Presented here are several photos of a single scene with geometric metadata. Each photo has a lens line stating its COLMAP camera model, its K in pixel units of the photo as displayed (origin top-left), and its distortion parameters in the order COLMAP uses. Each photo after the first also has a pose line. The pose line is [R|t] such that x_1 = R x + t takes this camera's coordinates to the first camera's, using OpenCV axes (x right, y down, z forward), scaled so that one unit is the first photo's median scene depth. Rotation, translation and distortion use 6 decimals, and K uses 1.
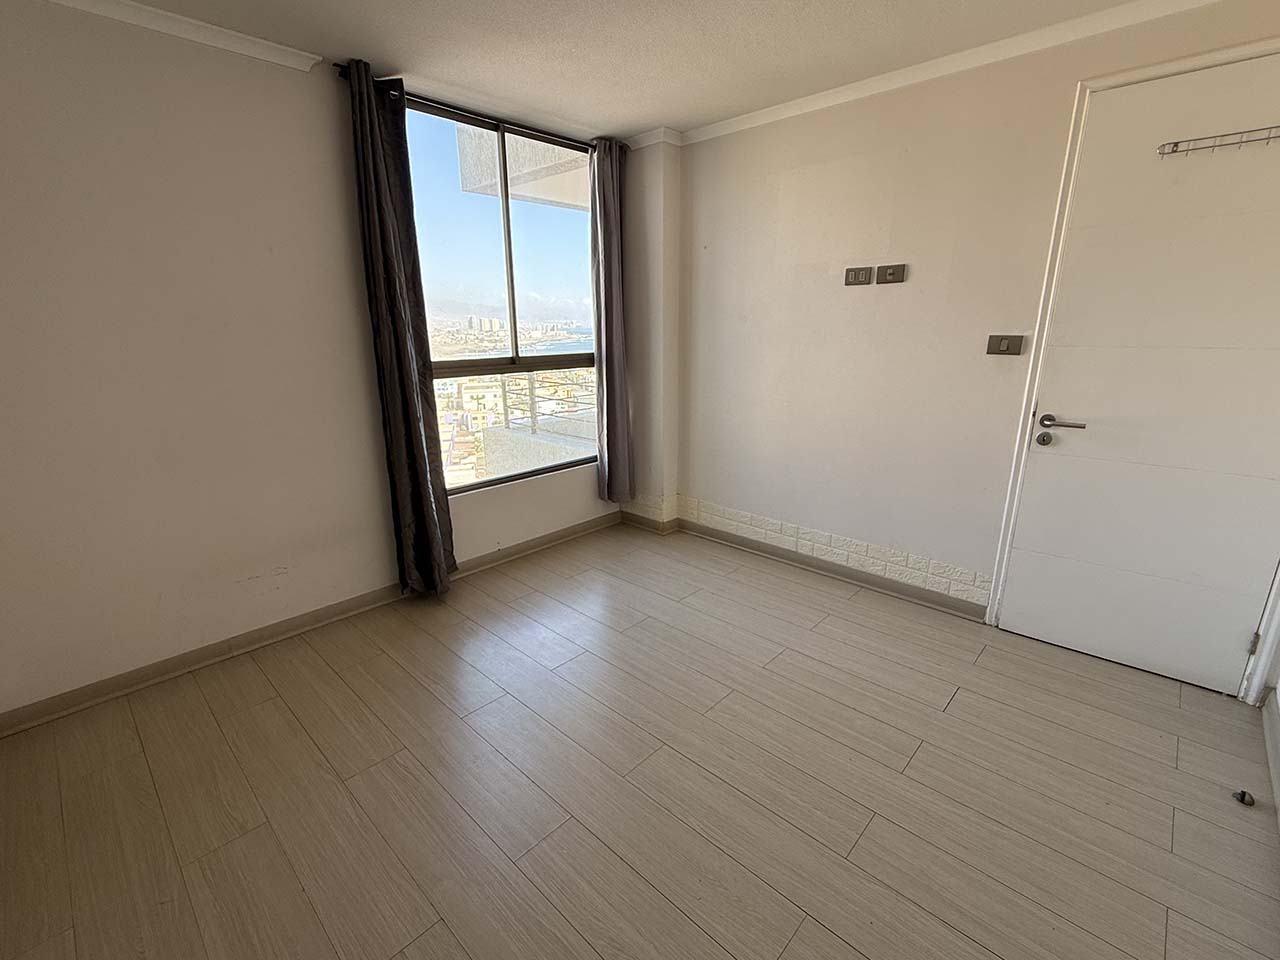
lens RADIAL K [[560.1, 0, 640.0], [0, 560.1, 480.0], [0, 0, 1]] dist [-0.000279, 0.000192]
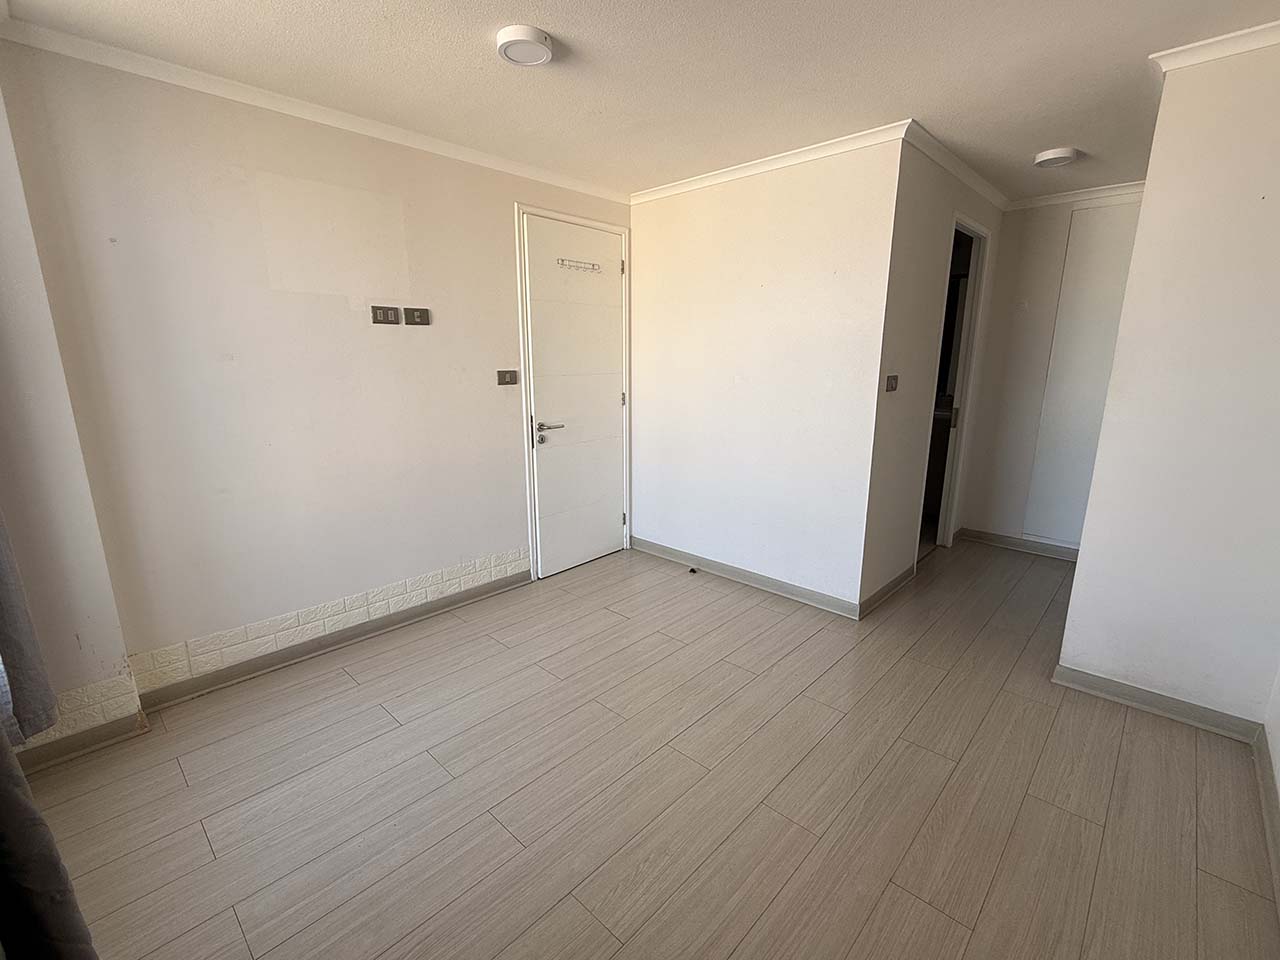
lens RADIAL K [[560.1, 0, 640.0], [0, 560.1, 480.0], [0, 0, 1]] dist [-0.000279, 0.000192]
pose [[0.020852, -0.207034, 0.978112, -0.629743], [0.271436, 0.942751, 0.193762, -0.161510], [-0.962231, 0.261455, 0.075855, 0.576496]]
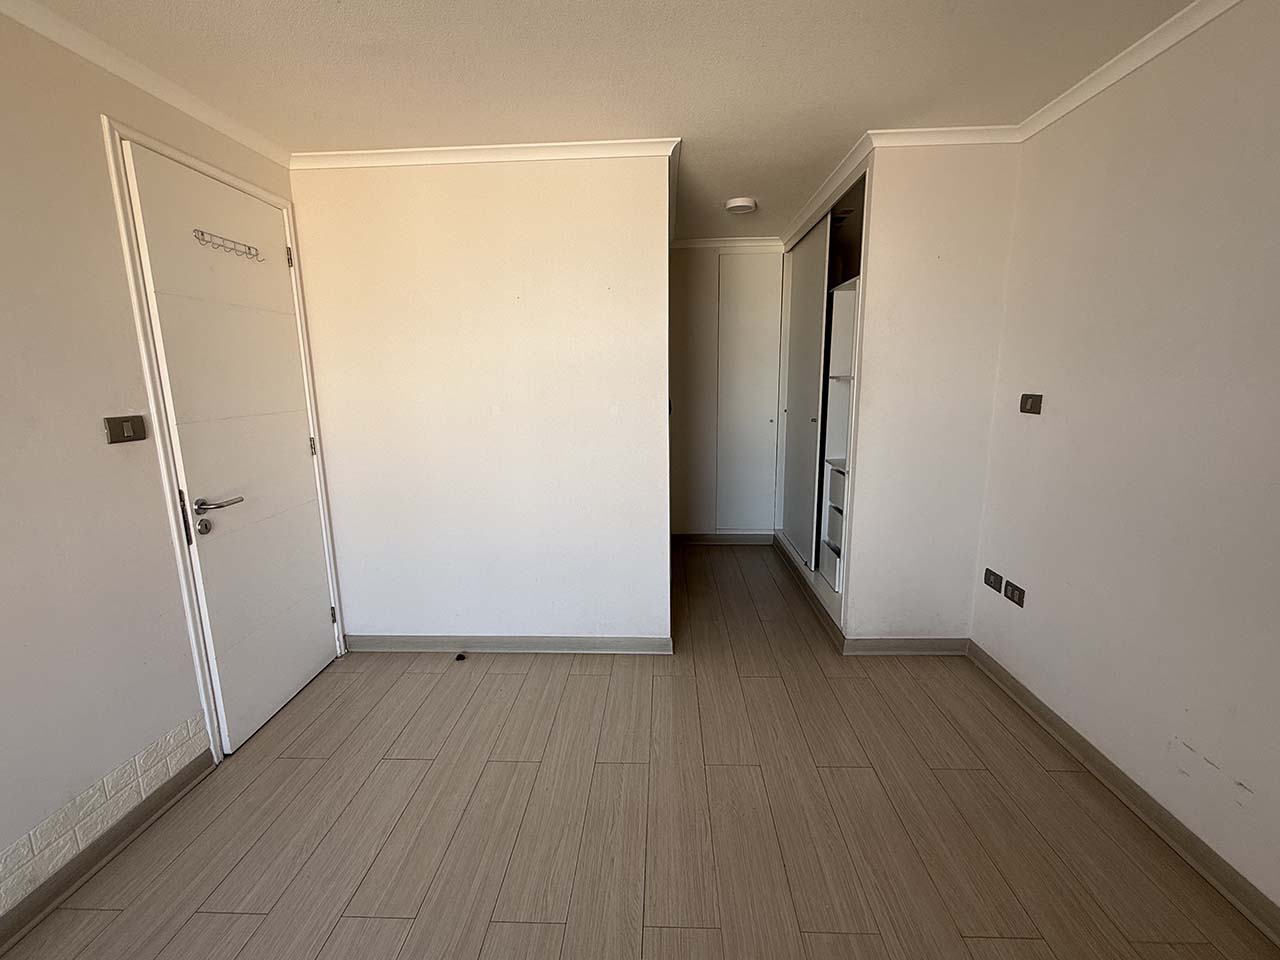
lens RADIAL K [[565.6, 0, 634.3], [0, 565.6, 481.6], [0, 0, 1]] dist [-0.002576, -0.000365]
pose [[-0.633956, -0.123361, 0.763467, -0.317369], [0.232419, 0.911171, 0.340219, -0.243266], [-0.737619, 0.393128, -0.548971, 0.829470]]
